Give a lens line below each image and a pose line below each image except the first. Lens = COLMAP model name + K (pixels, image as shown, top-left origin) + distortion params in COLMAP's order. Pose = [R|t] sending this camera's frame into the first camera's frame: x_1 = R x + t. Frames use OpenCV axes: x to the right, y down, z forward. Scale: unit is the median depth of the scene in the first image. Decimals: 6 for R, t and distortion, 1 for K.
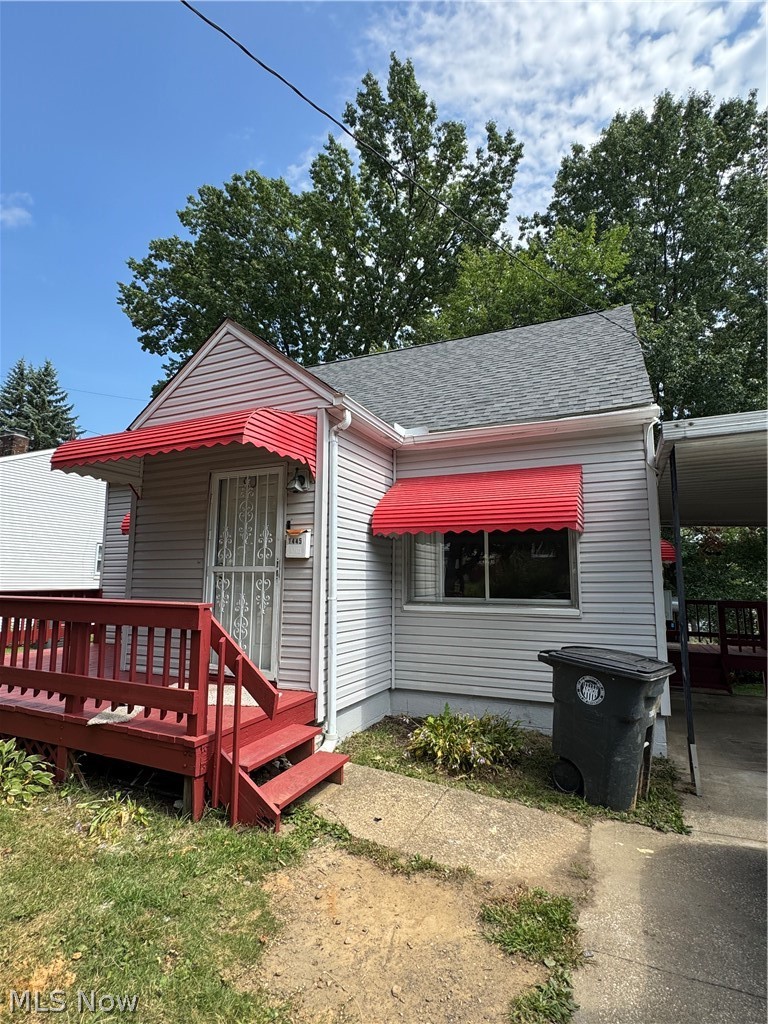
lens RADIAL K [[507.6, 0, 388.3], [0, 507.6, 517.8], [0, 0, 1]] dist [0.002630, 0.002291]
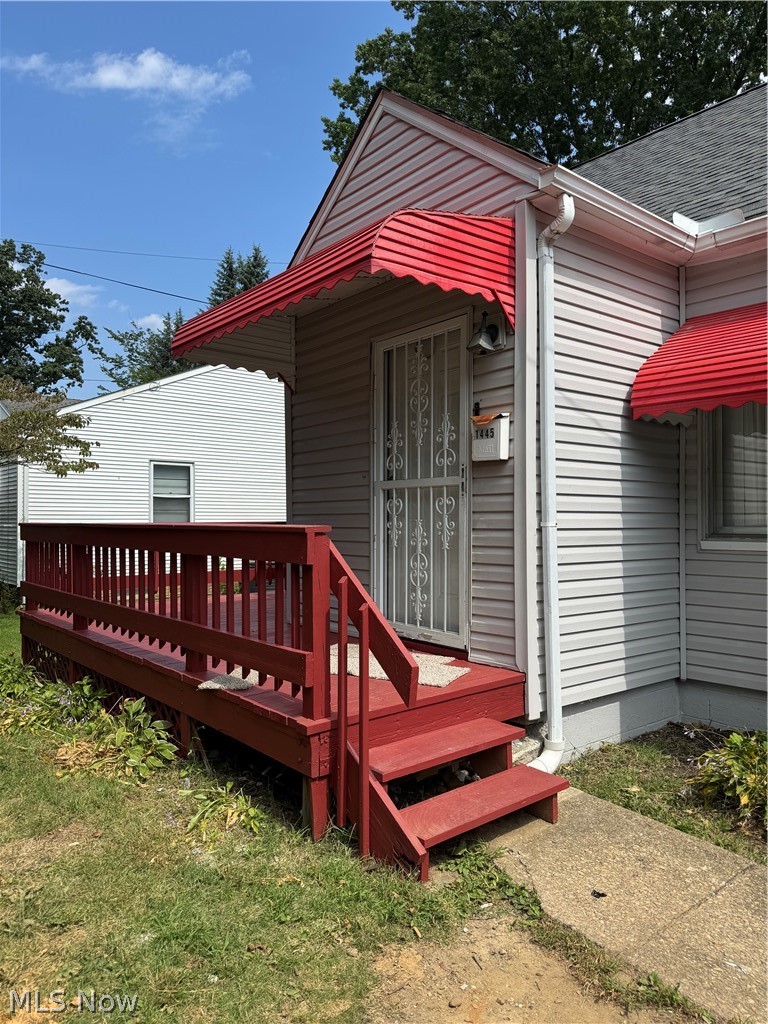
lens RADIAL K [[726.6, 0, 384.3], [0, 726.6, 514.9], [0, 0, 1]] dist [0.044163, -0.044632]
pose [[0.900875, -0.012987, -0.433883, 0.090561], [0.064324, 0.992511, 0.103849, 0.045657], [0.429285, -0.121465, 0.894964, 0.144212]]
